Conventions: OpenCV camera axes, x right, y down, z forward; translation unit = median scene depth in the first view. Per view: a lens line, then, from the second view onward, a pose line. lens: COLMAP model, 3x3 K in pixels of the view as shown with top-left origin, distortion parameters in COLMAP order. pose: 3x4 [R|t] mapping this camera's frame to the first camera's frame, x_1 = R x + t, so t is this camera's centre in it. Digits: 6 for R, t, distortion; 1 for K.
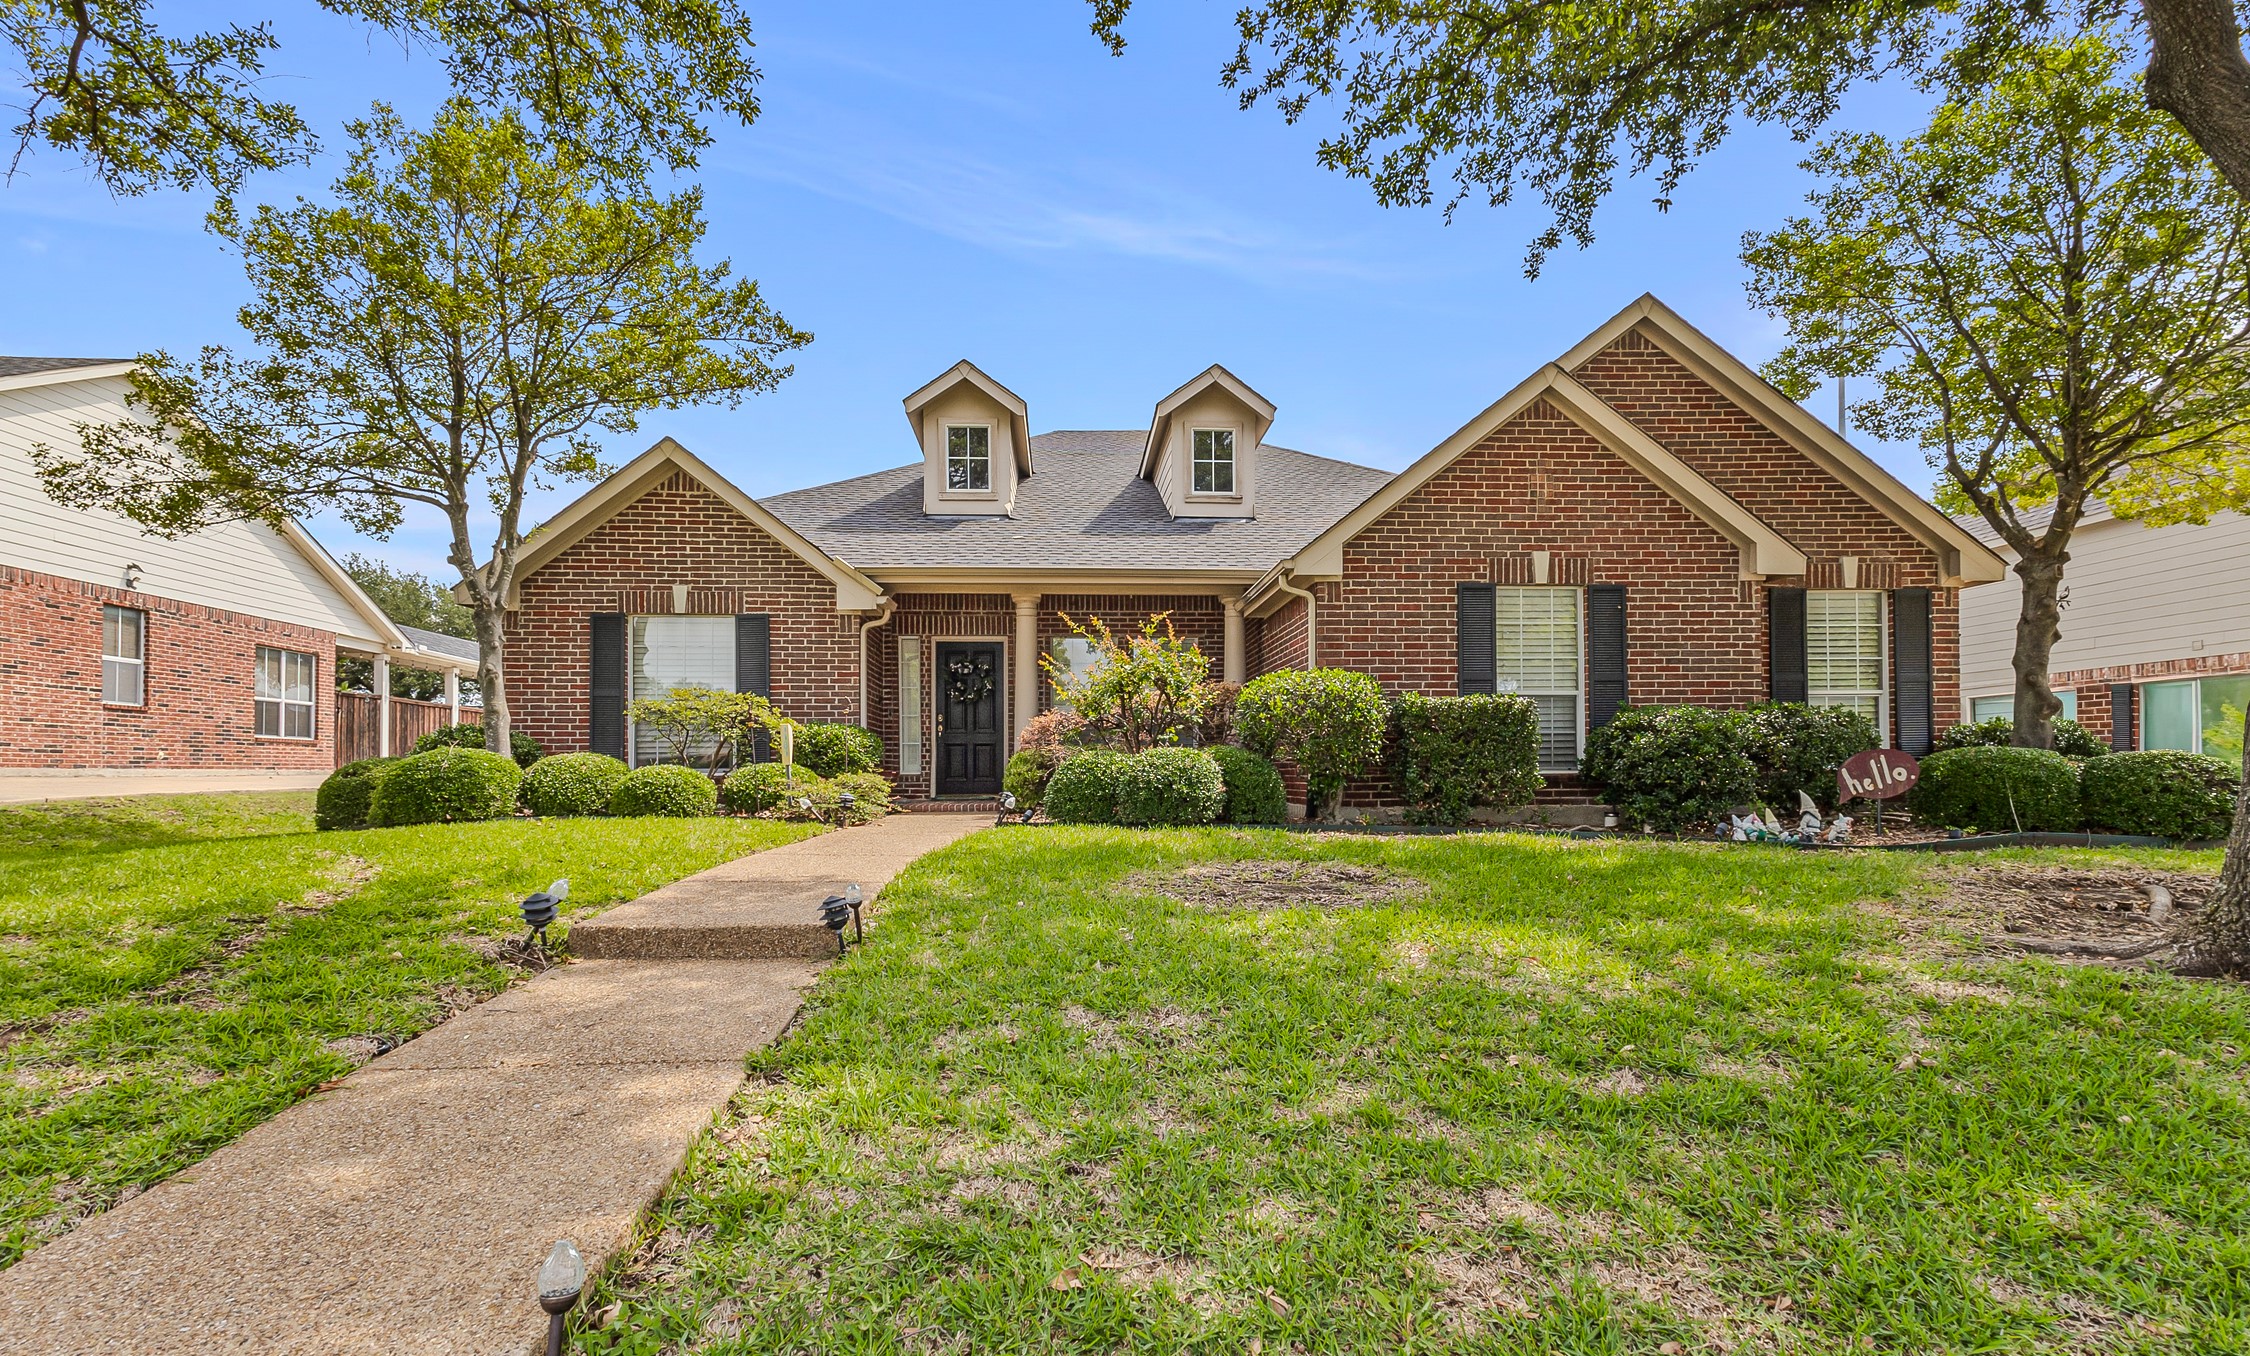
lens RADIAL K [[1059.0, 0, 1109.9], [0, 1059.0, 742.7], [0, 0, 1]] dist [0.022280, 0.000160]
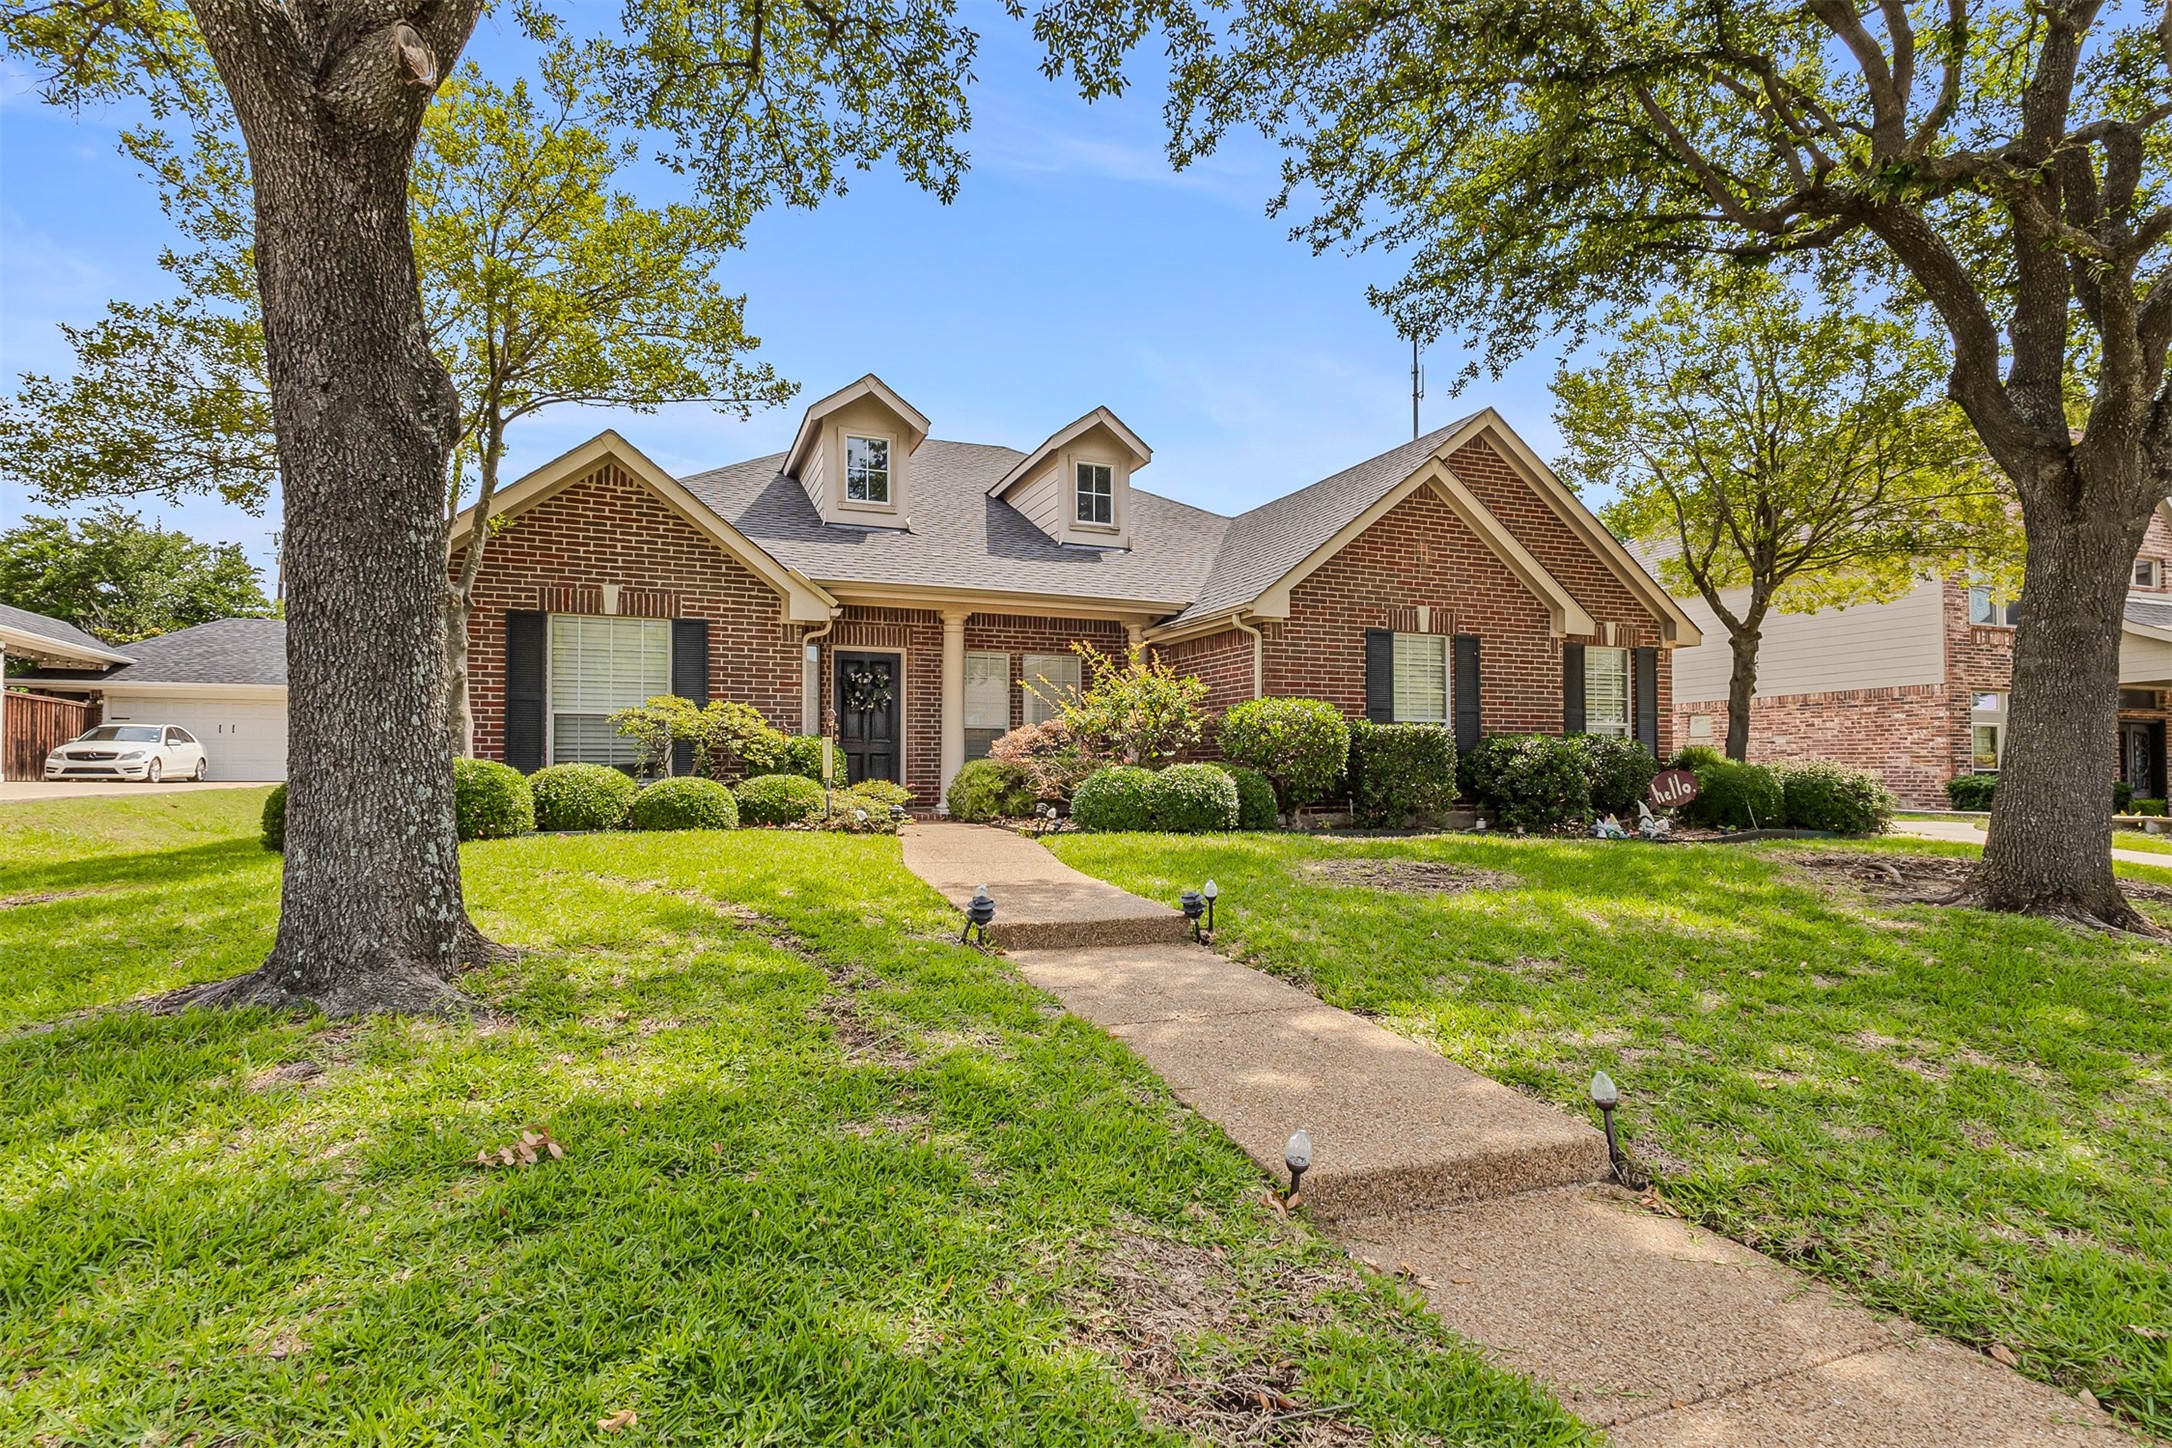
lens RADIAL K [[1112.6, 0, 1092.3], [0, 1112.6, 732.3], [0, 0, 1]] dist [0.016223, 0.000249]
pose [[0.944140, 0.016980, 0.329107, -0.379672], [-0.013737, 0.999831, -0.012177, -0.012168], [-0.329258, 0.006976, 0.944214, -0.093679]]
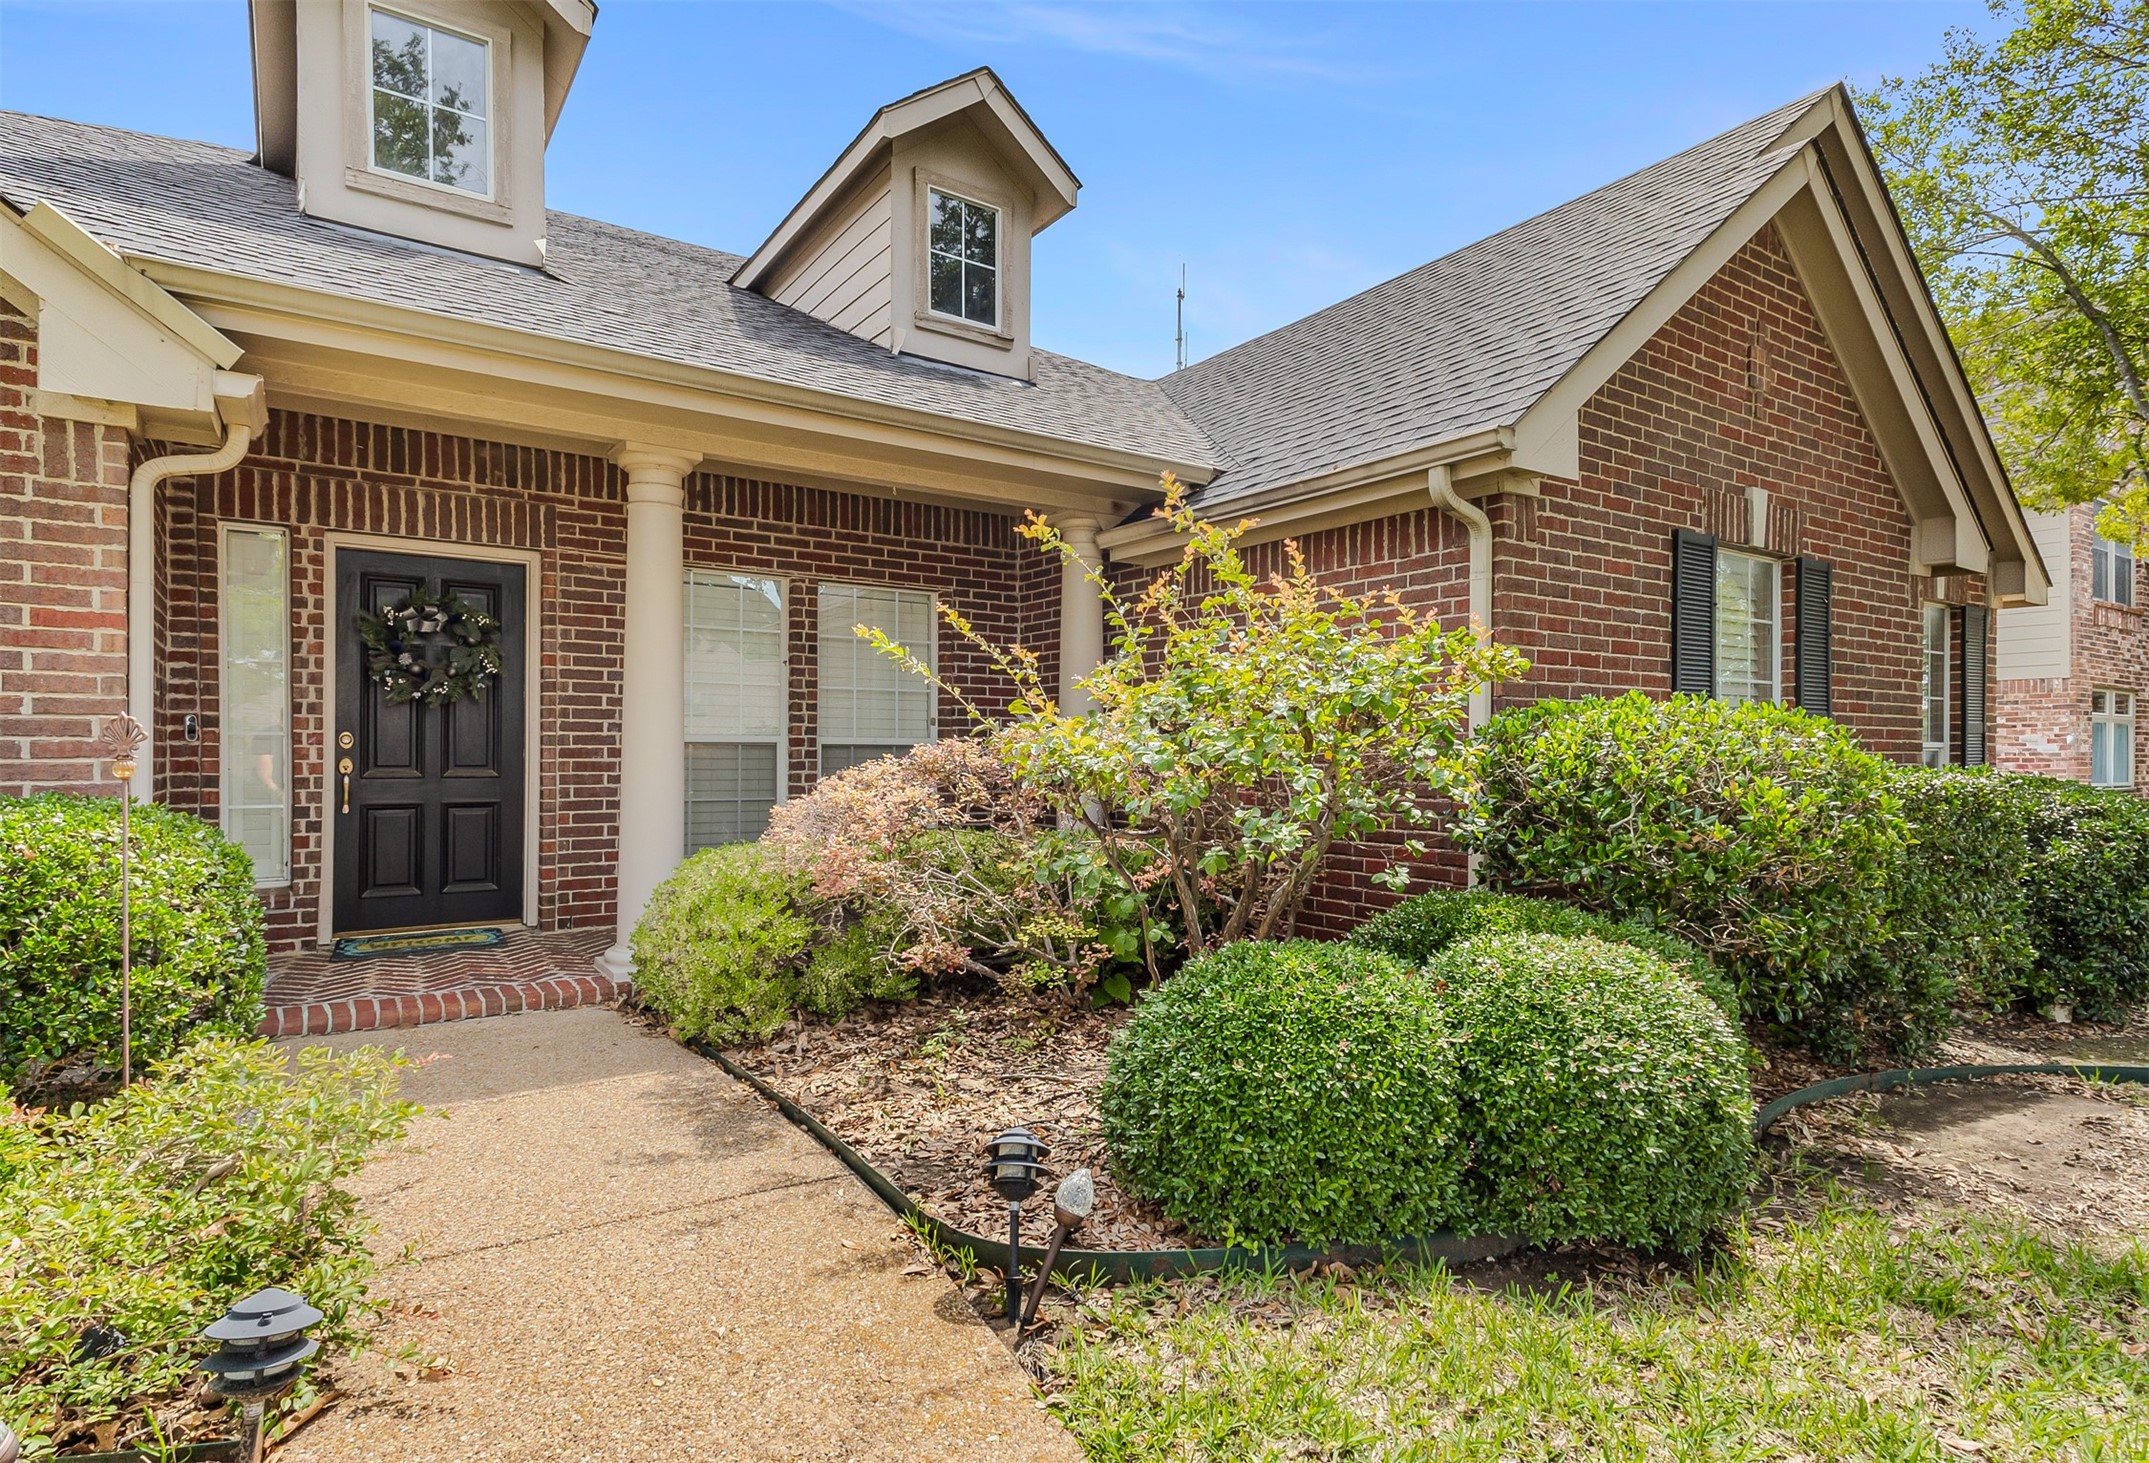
lens RADIAL K [[1139.5, 0, 1065.3], [0, 1139.5, 738.7], [0, 0, 1]] dist [0.020076, 0.000257]
pose [[0.855333, 0.015908, 0.517834, -0.208705], [-0.023752, 0.999682, 0.008523, -0.046331], [-0.517534, -0.019589, 0.855438, 0.671249]]
